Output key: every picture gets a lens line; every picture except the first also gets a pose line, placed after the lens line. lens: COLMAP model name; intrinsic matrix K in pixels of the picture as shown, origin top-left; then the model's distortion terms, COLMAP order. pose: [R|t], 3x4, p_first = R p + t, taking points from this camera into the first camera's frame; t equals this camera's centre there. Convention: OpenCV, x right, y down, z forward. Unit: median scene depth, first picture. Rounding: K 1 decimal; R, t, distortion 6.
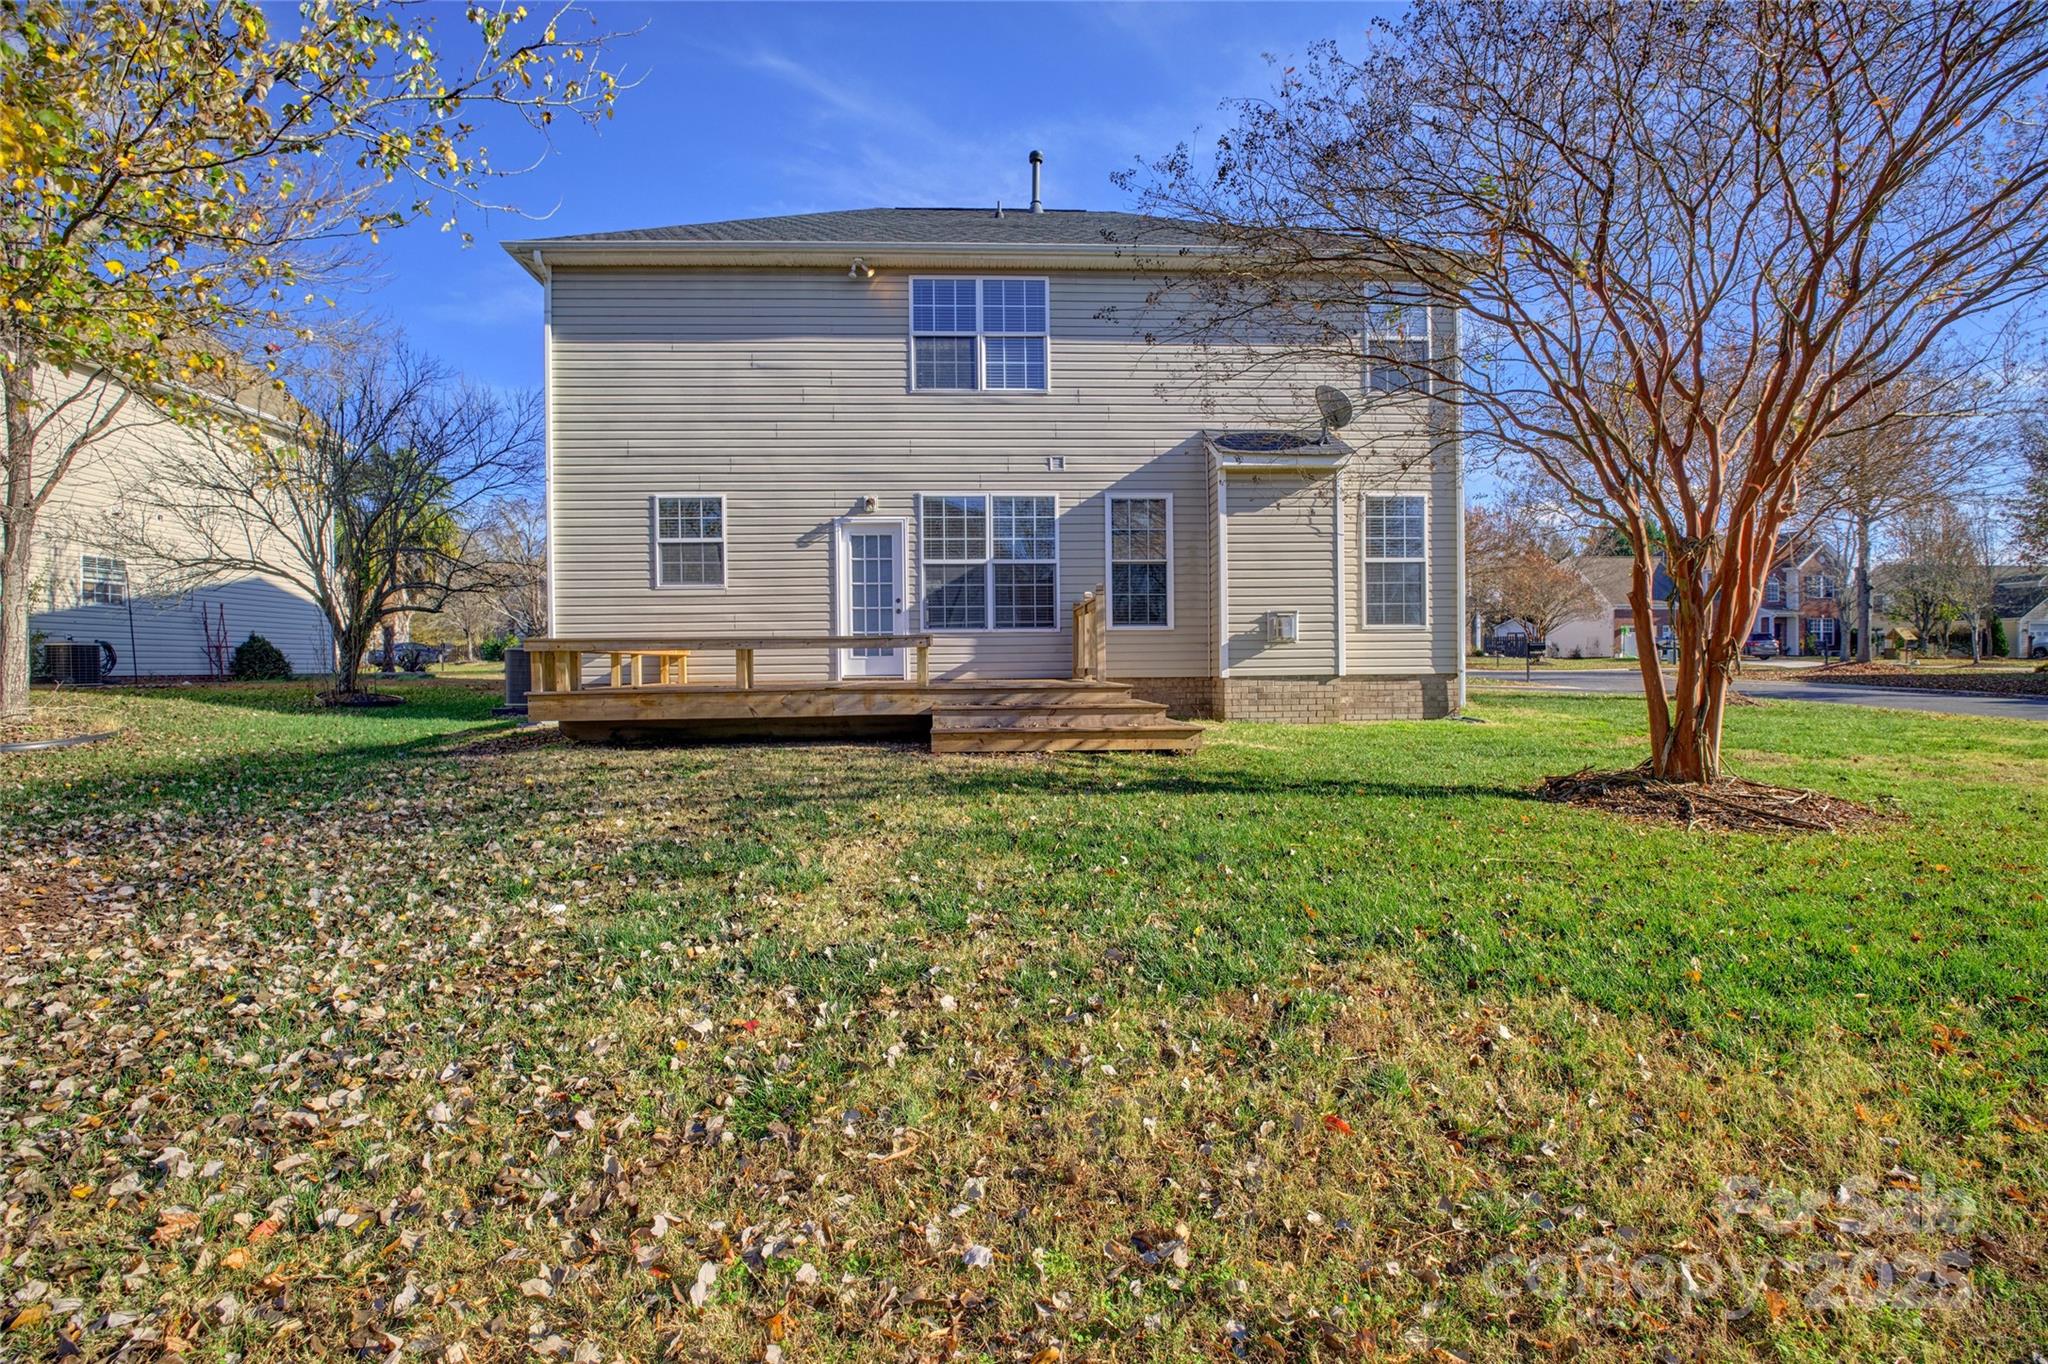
lens RADIAL K [[890.3, 0, 1024.5], [0, 890.3, 690.7], [0, 0, 1]] dist [-0.033129, -0.001508]
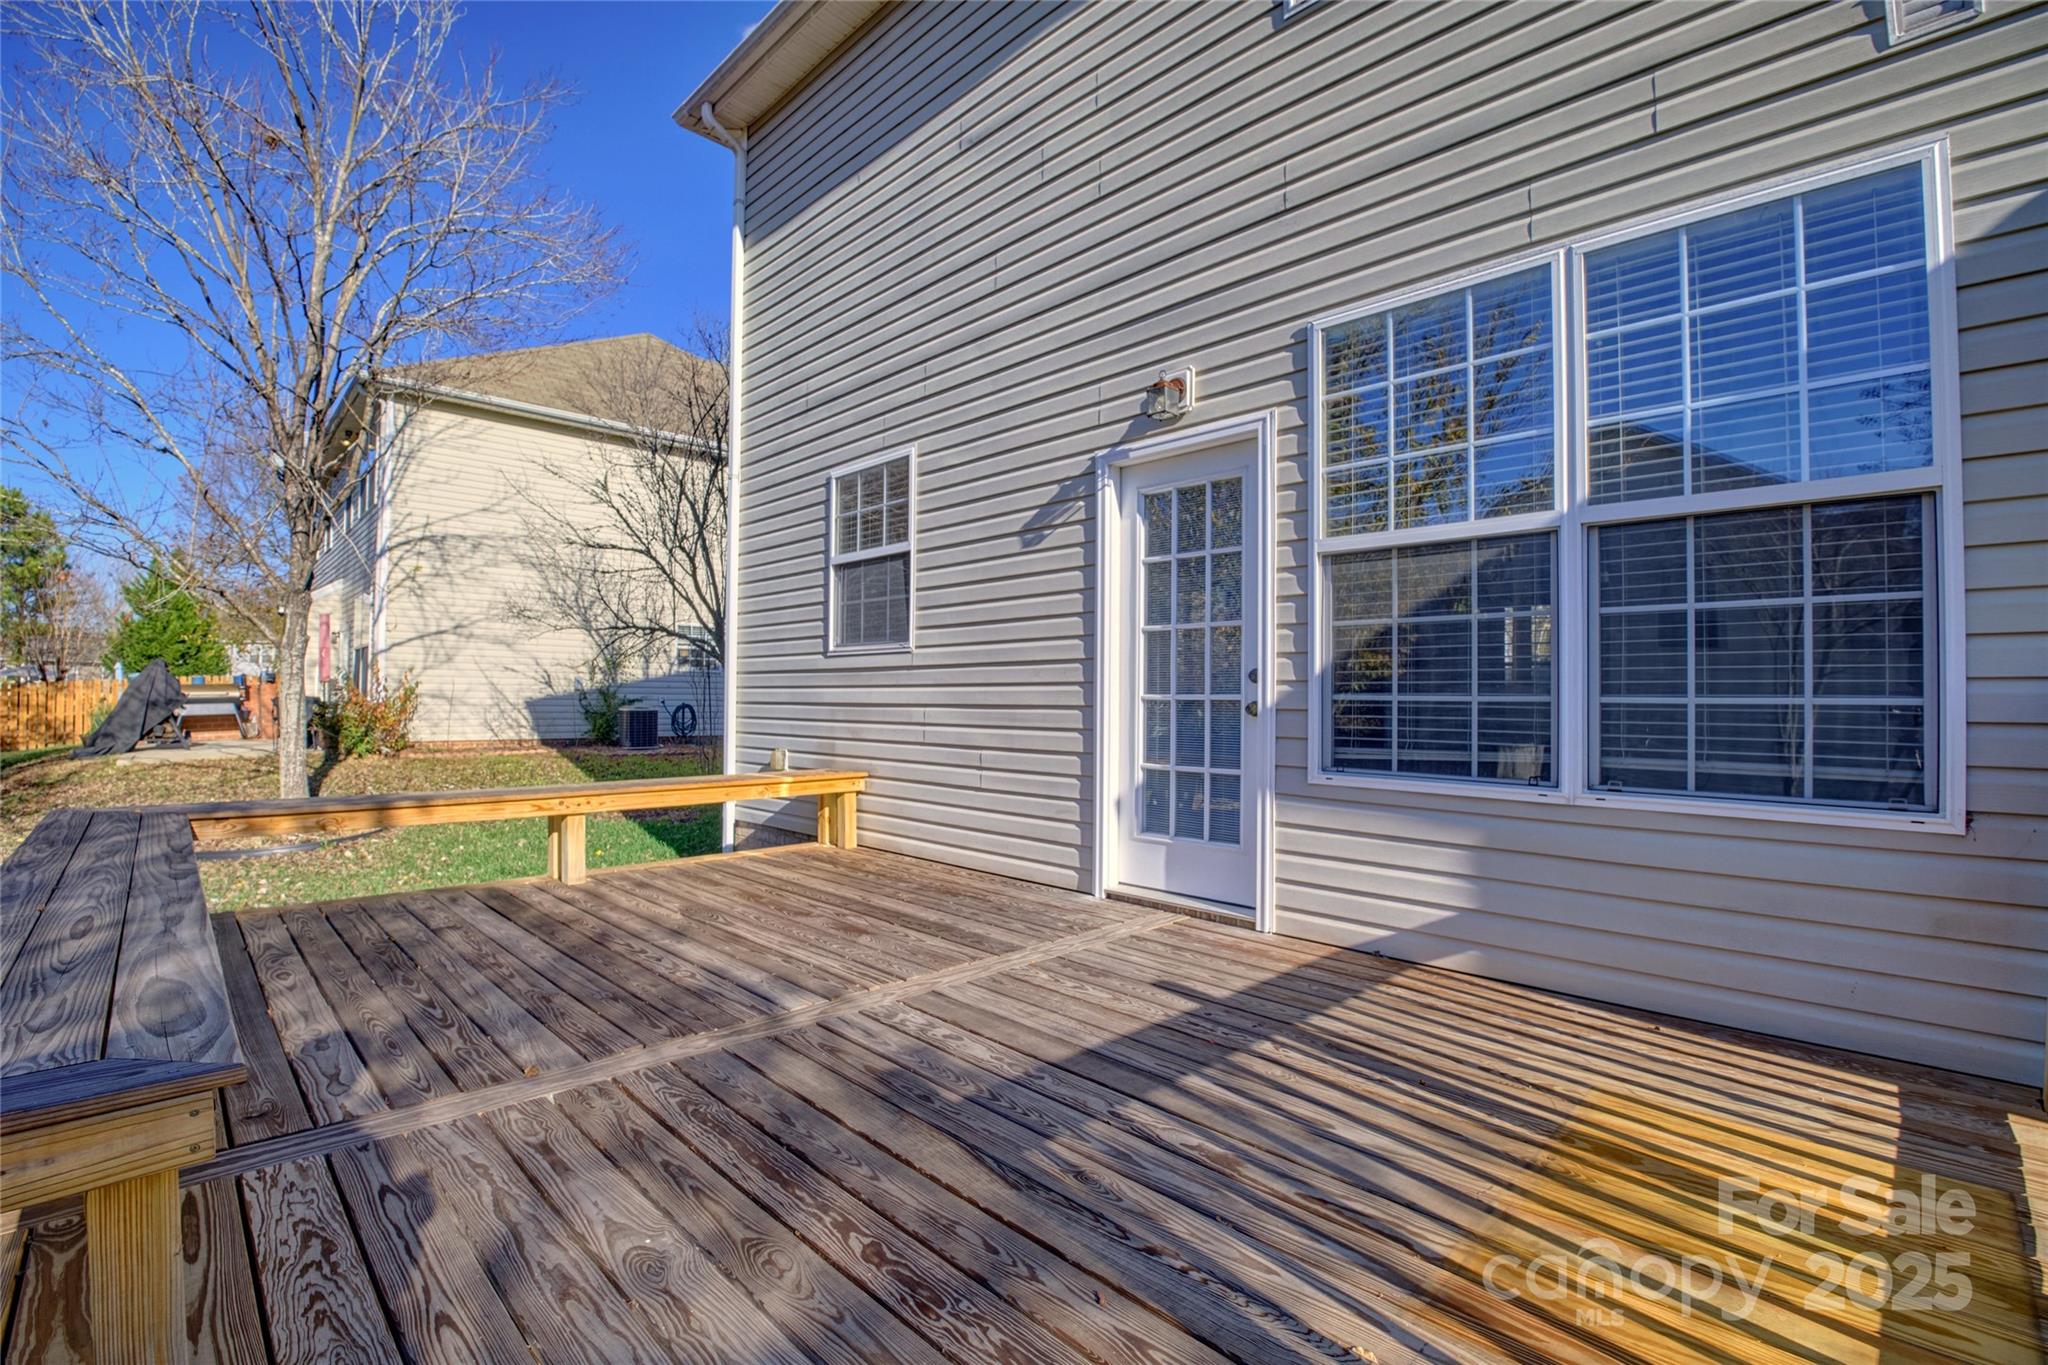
lens RADIAL K [[890.3, 0, 1020.0], [0, 890.3, 684.1], [0, 0, 1]] dist [-0.033129, -0.001508]
pose [[0.669363, 0.003712, -0.742926, 0.039691], [-0.036140, 0.998966, -0.027569, -0.086855], [0.742056, 0.045303, 0.668805, 0.729115]]
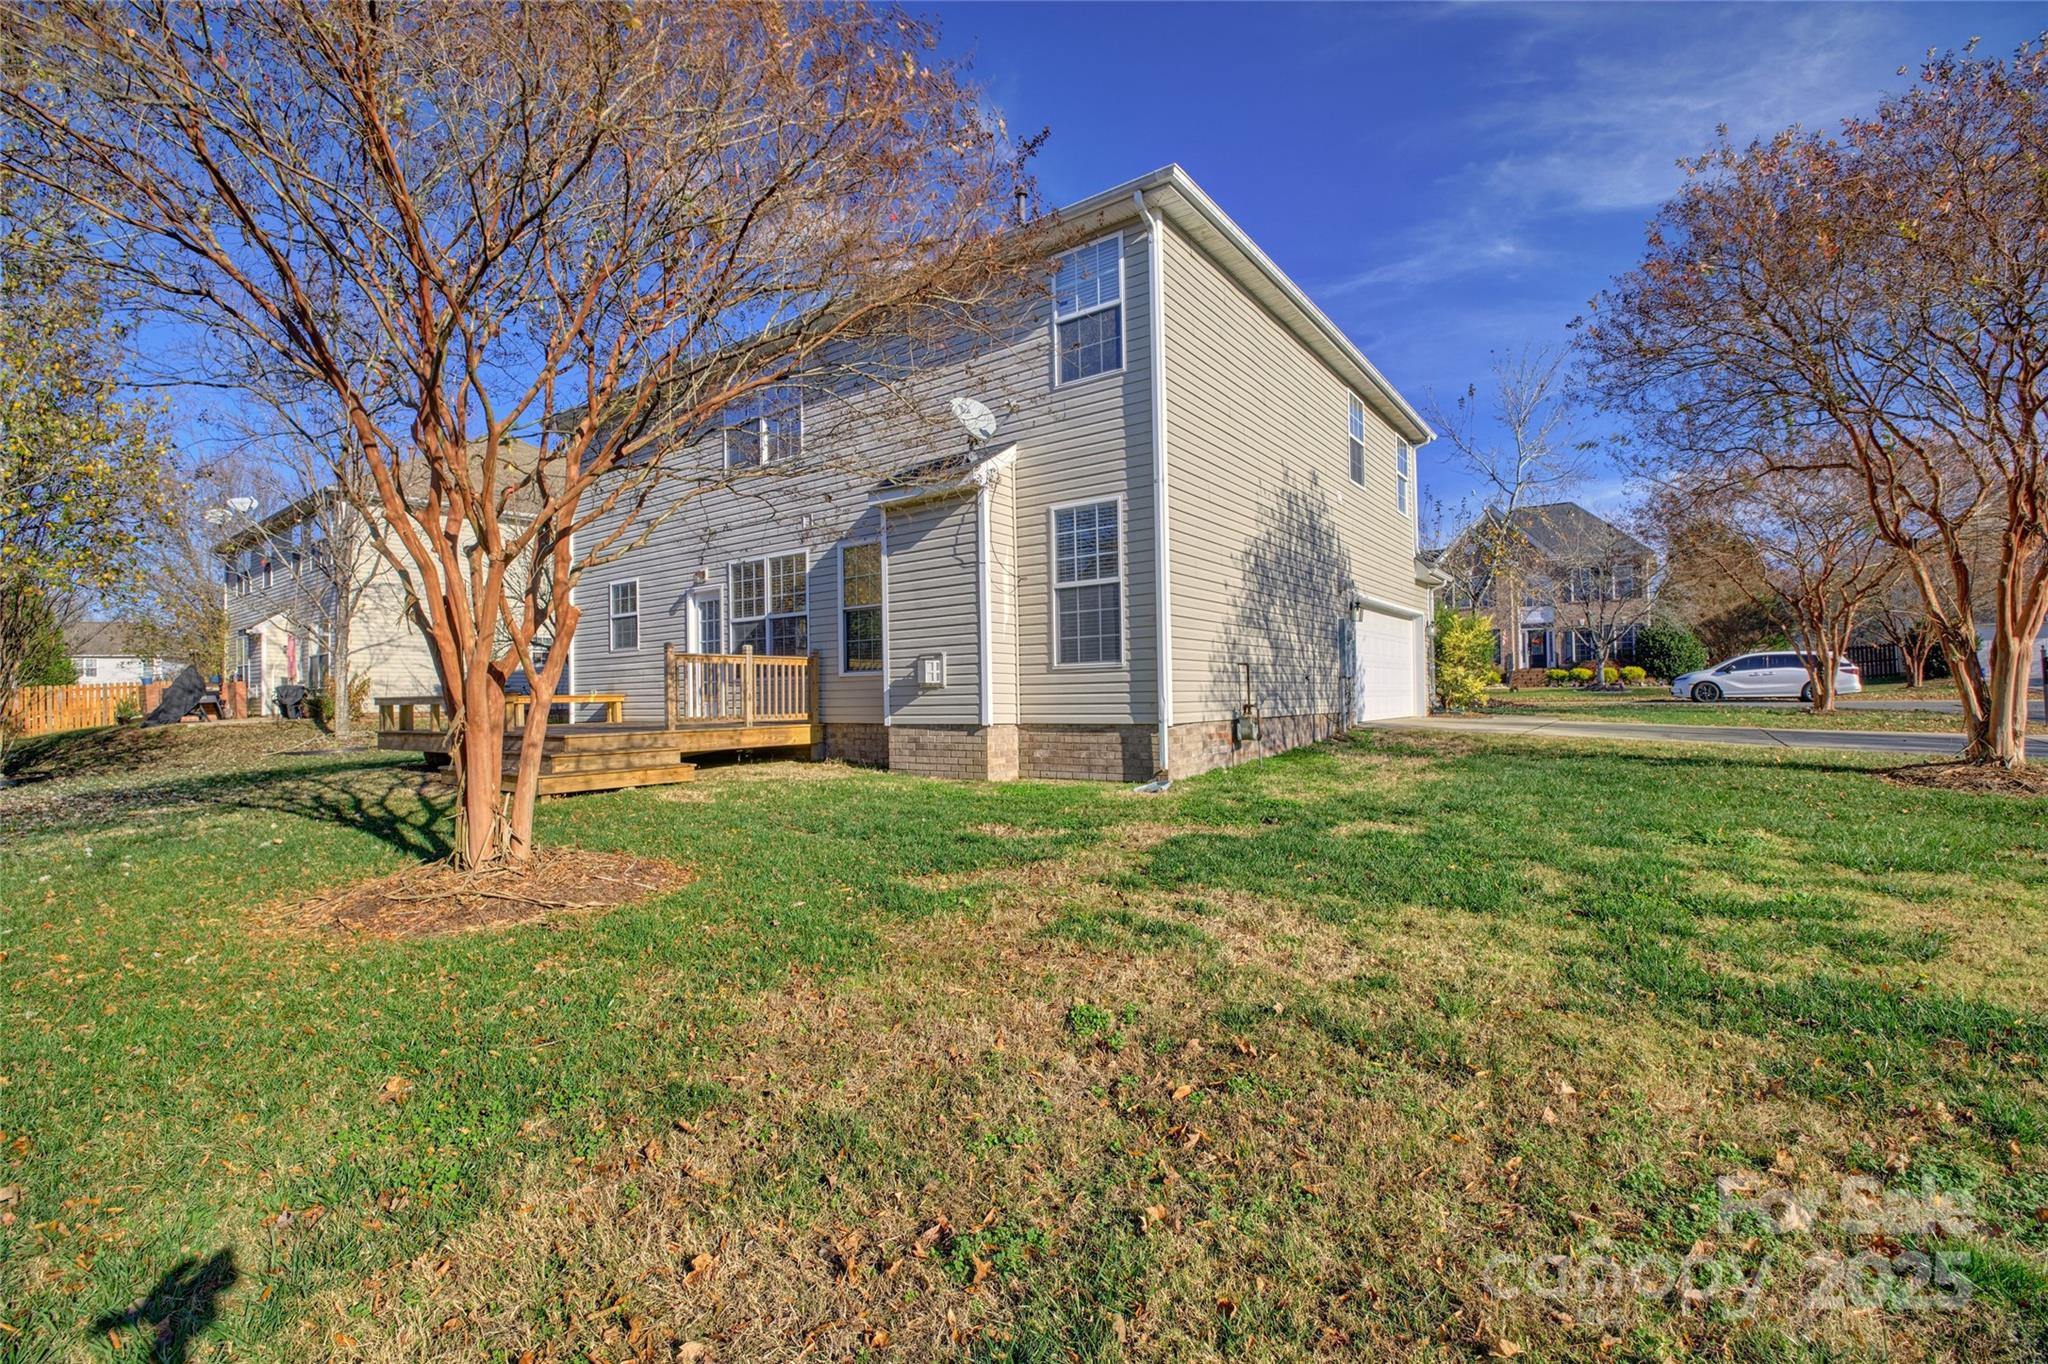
lens RADIAL K [[890.3, 0, 1027.5], [0, 890.3, 686.5], [0, 0, 1]] dist [-0.033129, -0.001508]
pose [[0.779739, -0.010429, -0.626018, 0.912345], [-0.009700, 0.999540, -0.028733, -0.029669], [0.626029, 0.028477, 0.779279, 0.343842]]
